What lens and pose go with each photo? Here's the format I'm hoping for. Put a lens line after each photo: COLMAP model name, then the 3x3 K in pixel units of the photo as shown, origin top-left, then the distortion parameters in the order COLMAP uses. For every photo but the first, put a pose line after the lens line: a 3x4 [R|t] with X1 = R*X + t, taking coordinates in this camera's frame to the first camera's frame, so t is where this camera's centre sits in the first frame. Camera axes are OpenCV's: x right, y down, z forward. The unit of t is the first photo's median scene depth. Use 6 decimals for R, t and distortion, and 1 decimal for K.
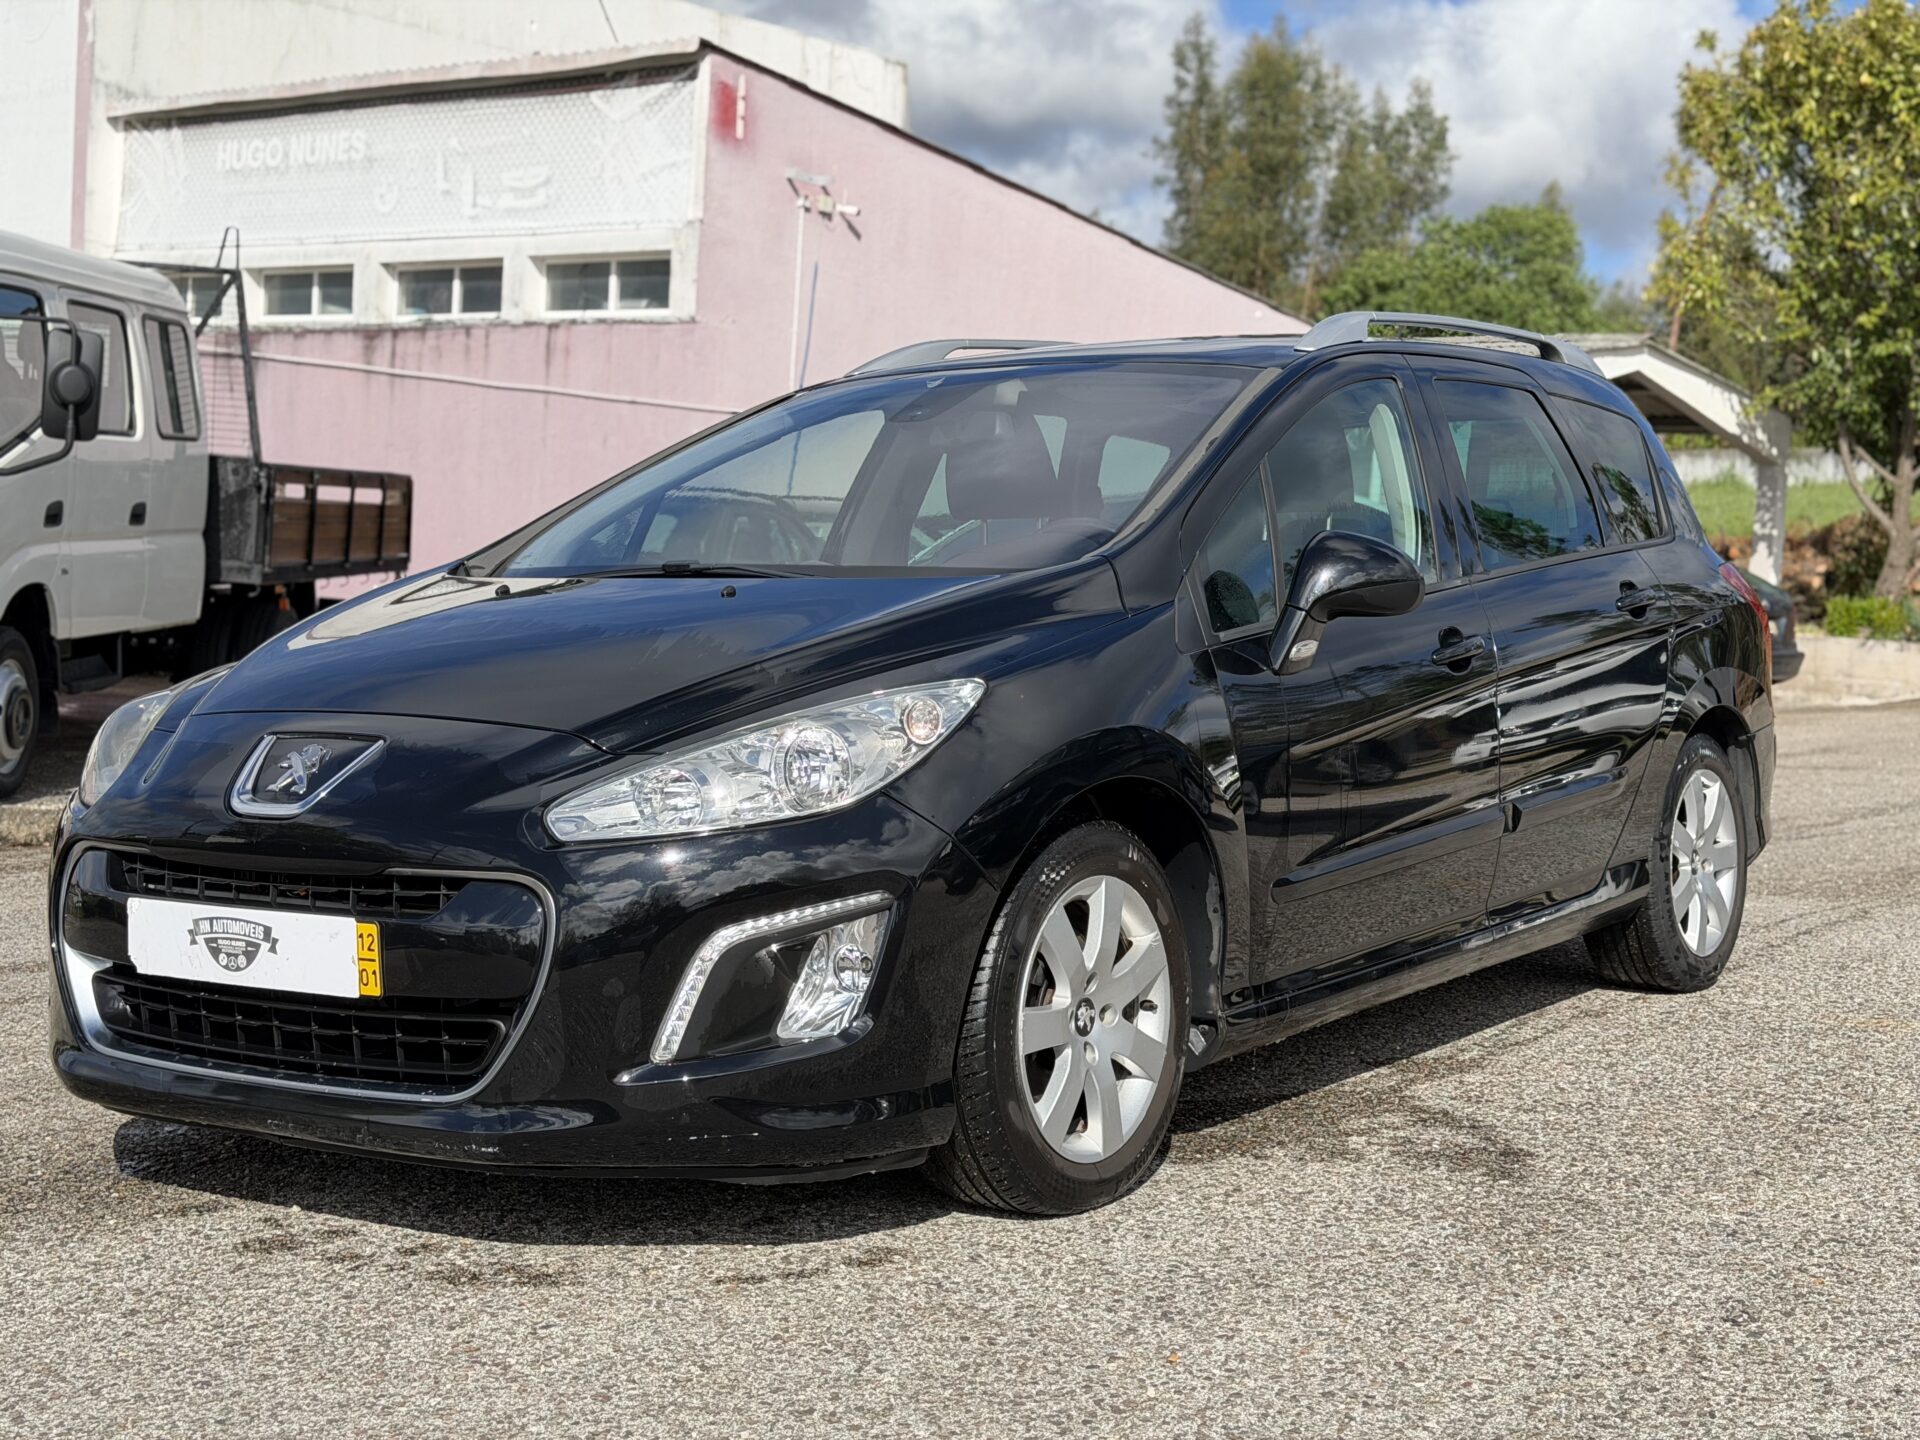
lens RADIAL K [[2693.2, 0, 959.4], [0, 2693.2, 729.7], [0, 0, 1]] dist [0.046243, 0.000000]
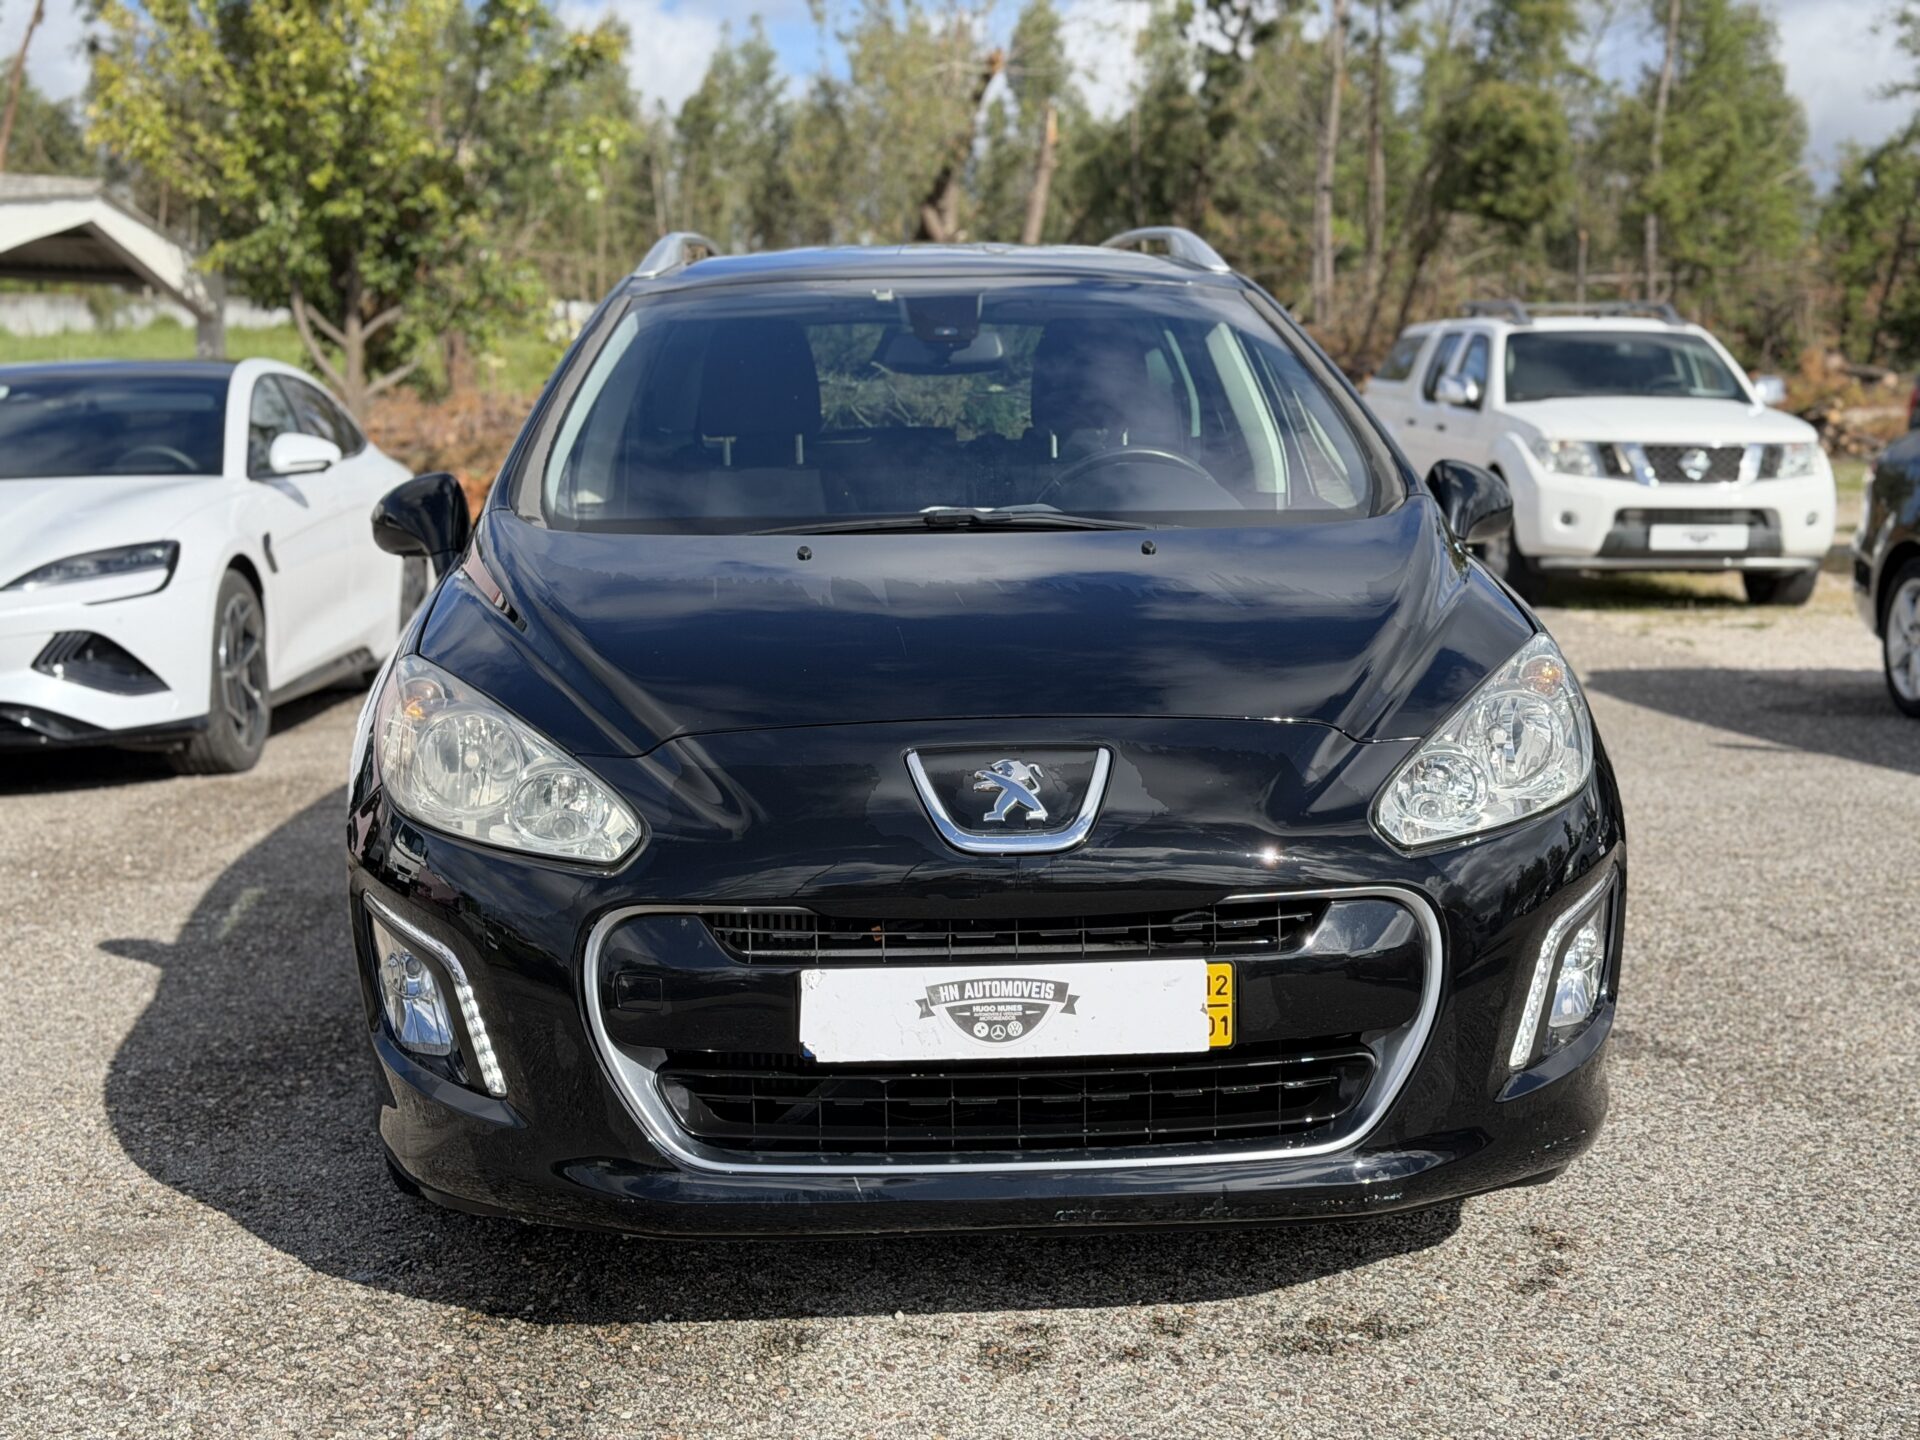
lens RADIAL K [[2693.2, 0, 960.5], [0, 2693.2, 709.1], [0, 0, 1]] dist [0.046243, 0.000000]
pose [[0.776734, -0.072202, 0.625677, -0.778149], [0.039982, 0.997056, 0.065423, -0.066229], [-0.628559, -0.025801, 0.777334, 0.362927]]
